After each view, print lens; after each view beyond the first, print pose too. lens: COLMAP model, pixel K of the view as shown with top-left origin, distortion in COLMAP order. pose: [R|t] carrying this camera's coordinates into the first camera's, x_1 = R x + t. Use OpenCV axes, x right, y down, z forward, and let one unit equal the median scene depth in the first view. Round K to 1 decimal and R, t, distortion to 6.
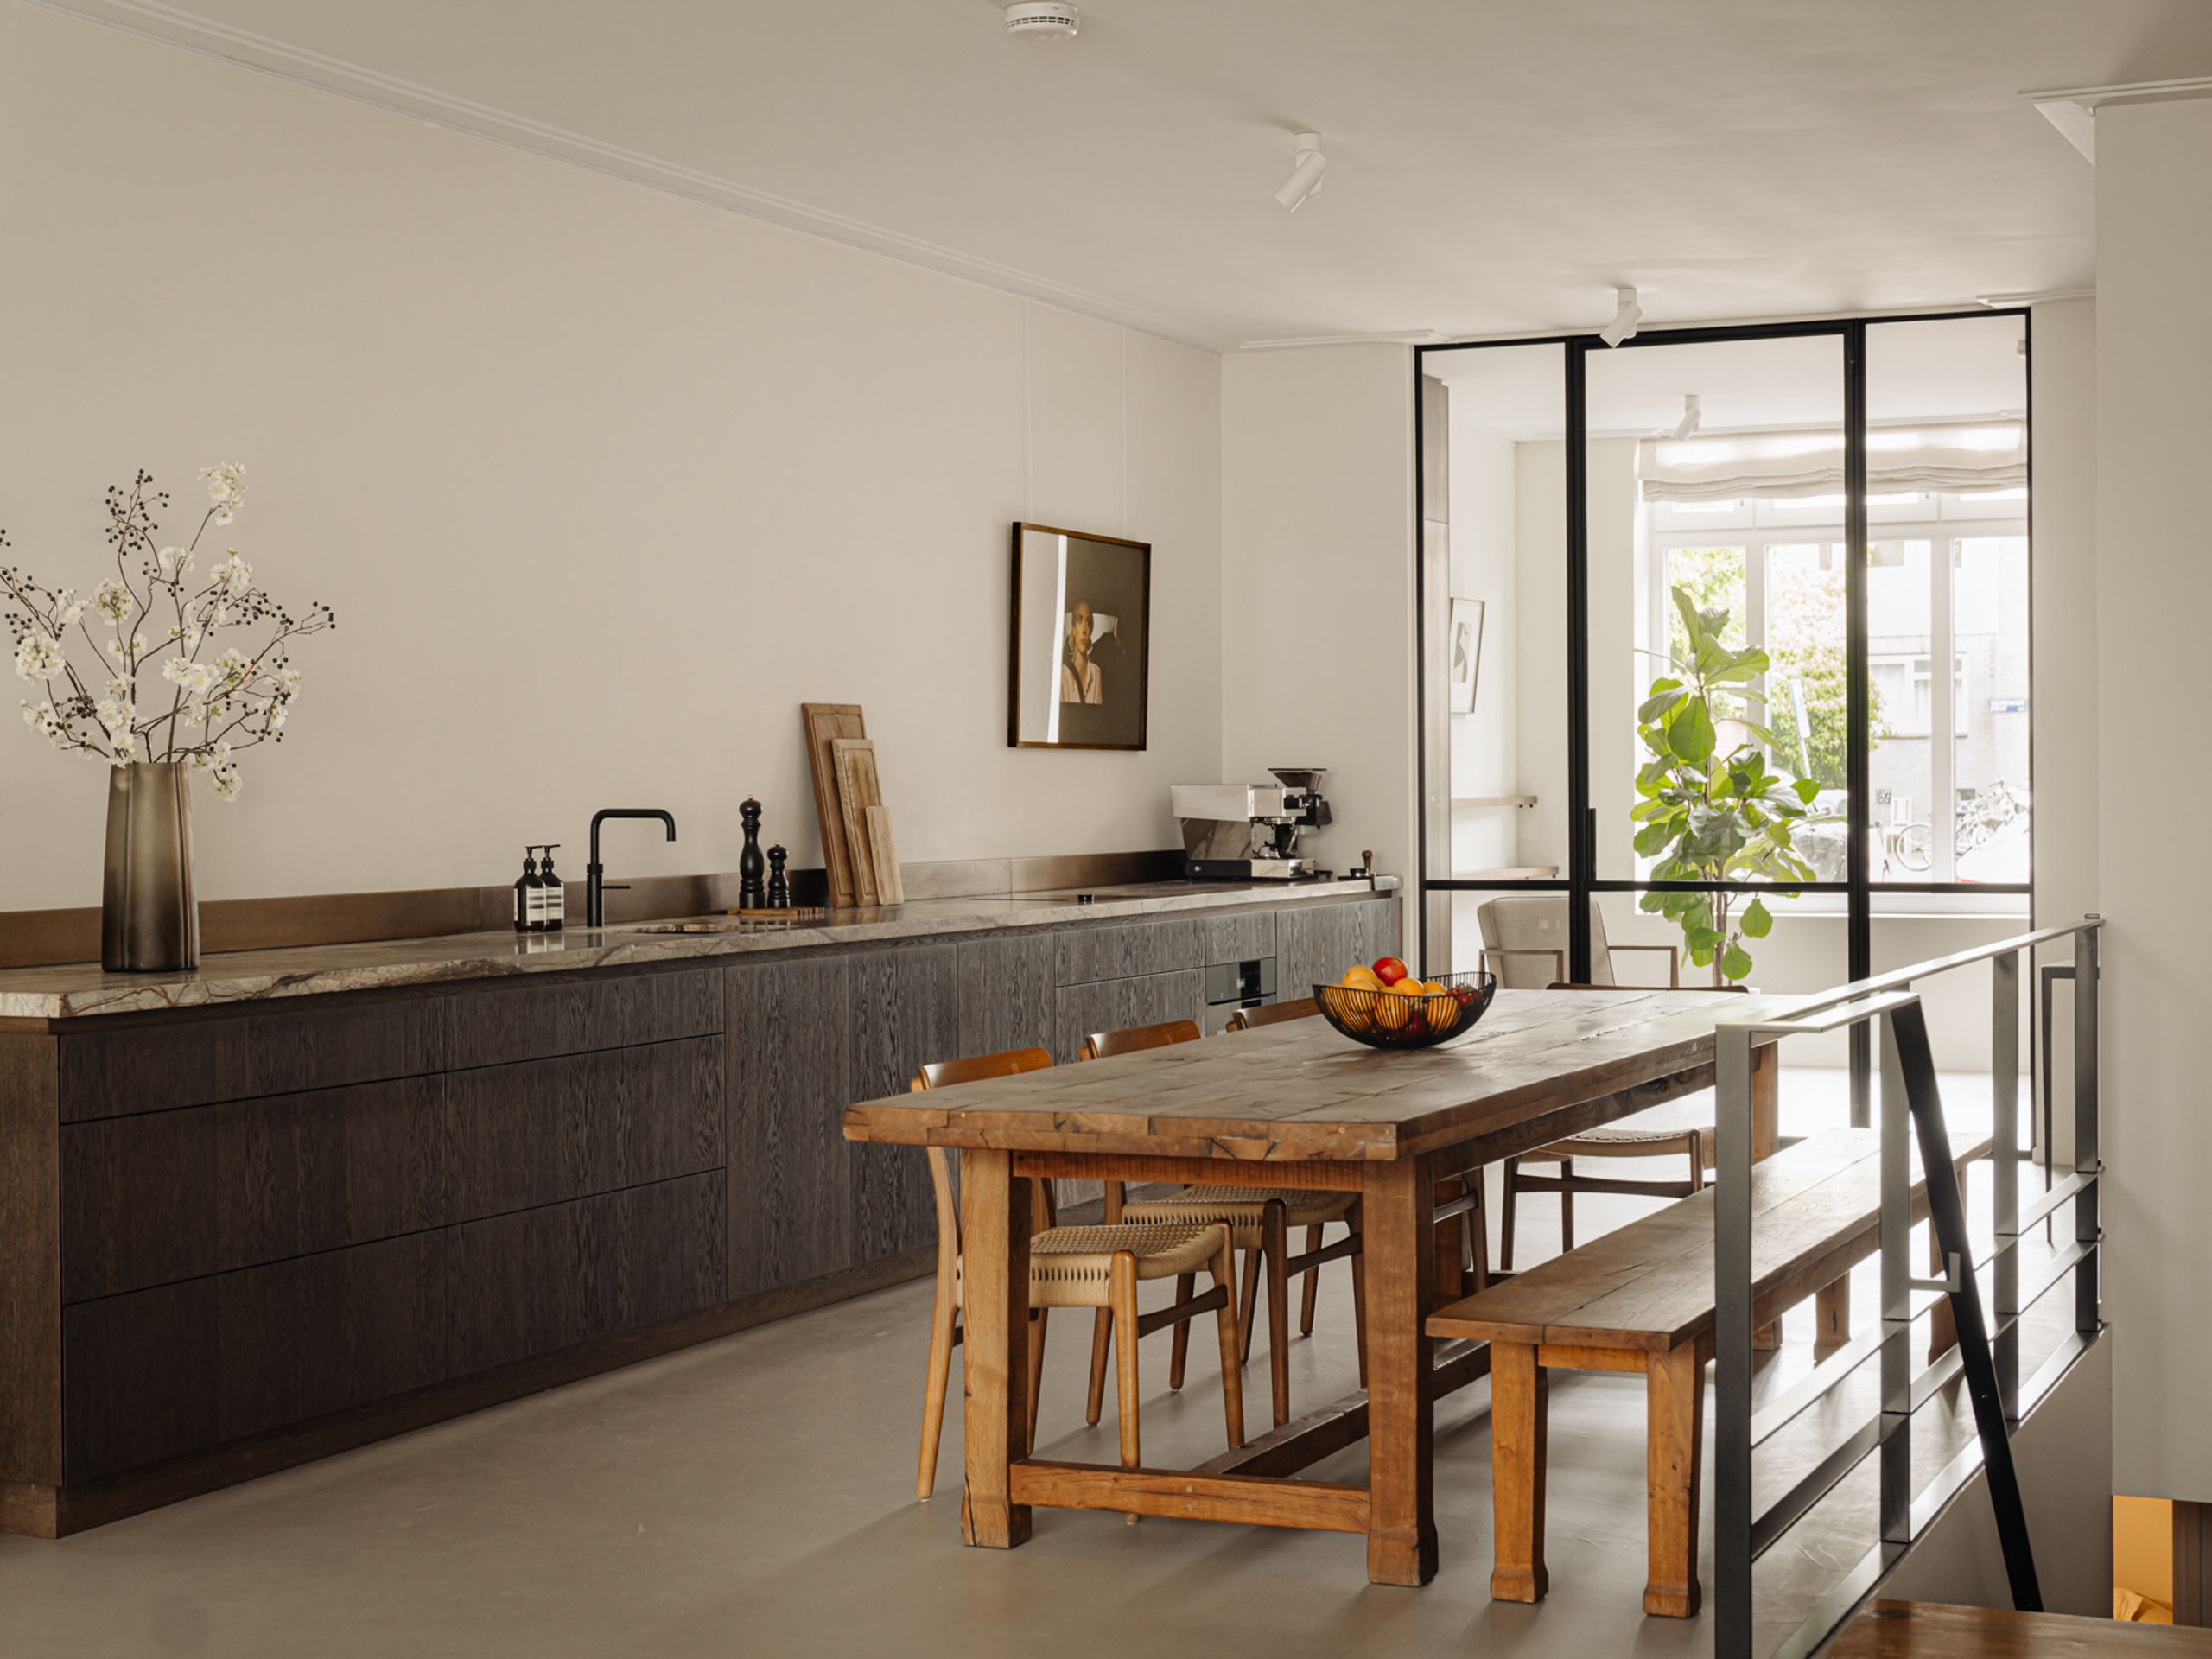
lens RADIAL K [[3100.0, 0, 1106.0], [0, 3100.0, 829.5], [0, 0, 1]] dist [0.005896, -0.014677]
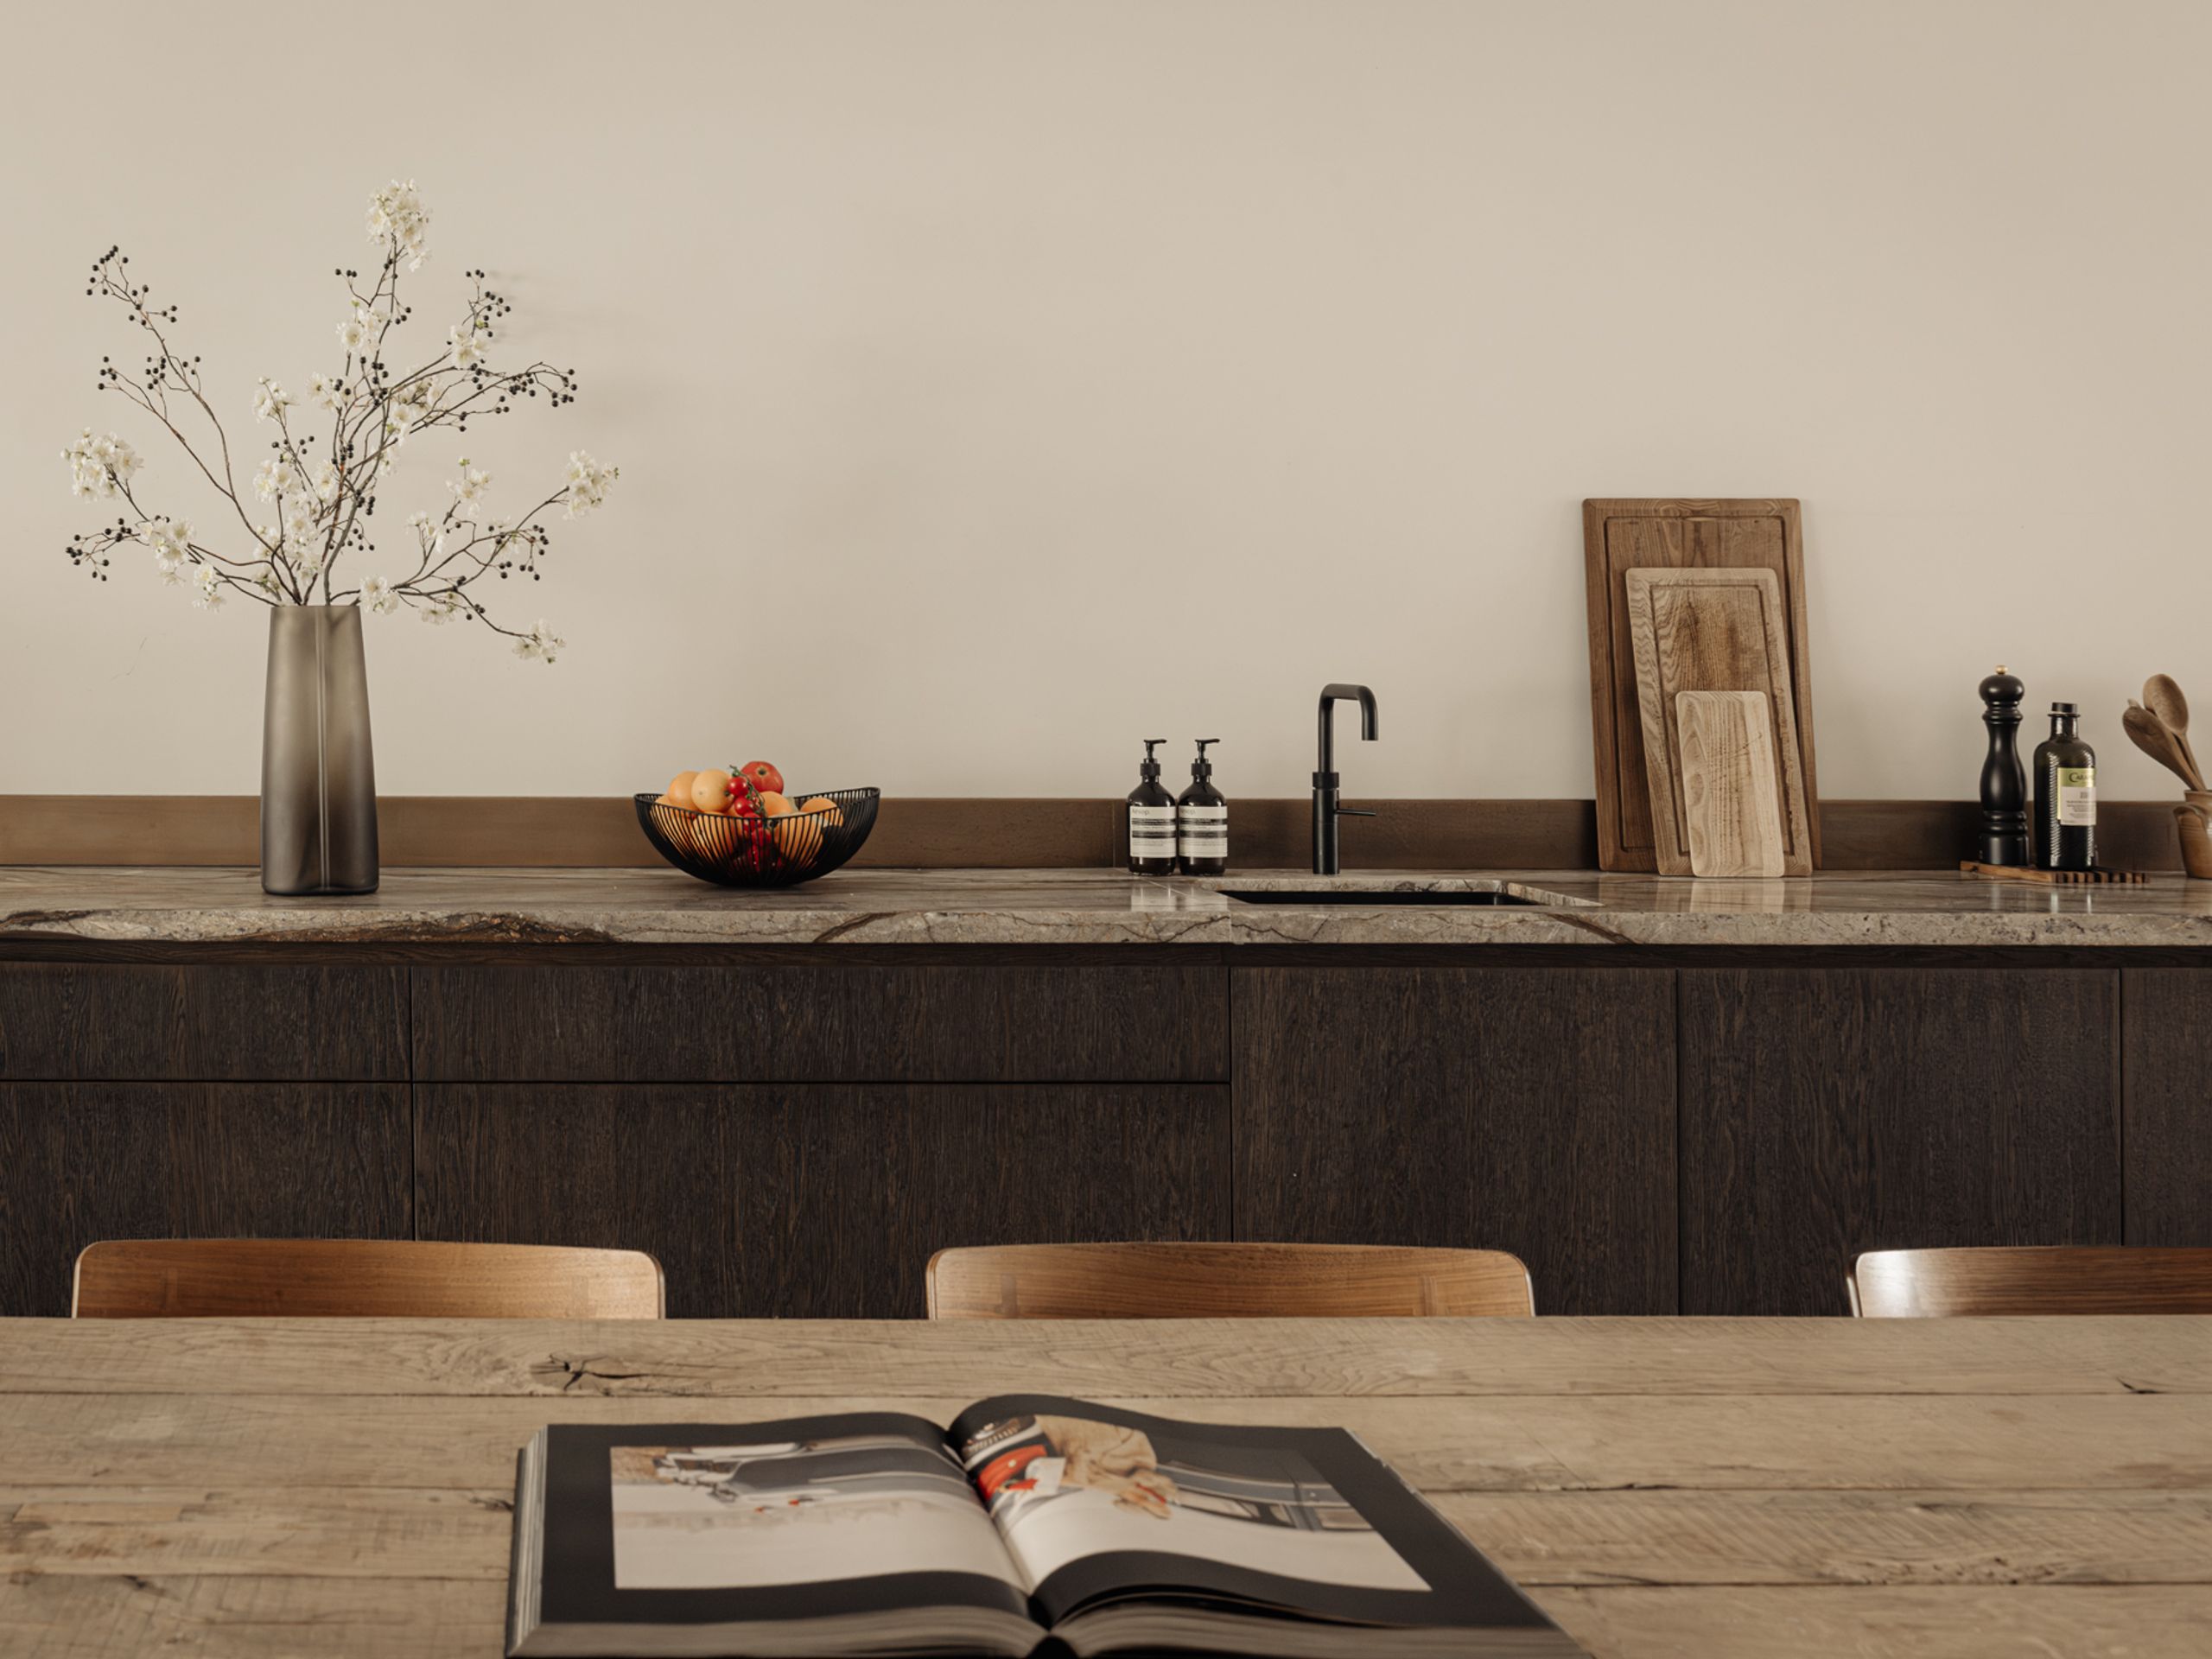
lens RADIAL K [[2146.8, 0, 1106.0], [0, 2146.8, 829.5], [0, 0, 1]] dist [-0.003823, -0.000501]
pose [[0.430450, 0.060961, -0.900554, 0.127295], [-0.015881, 0.998074, 0.059972, -0.001503], [0.902475, -0.011514, 0.430589, 0.491383]]
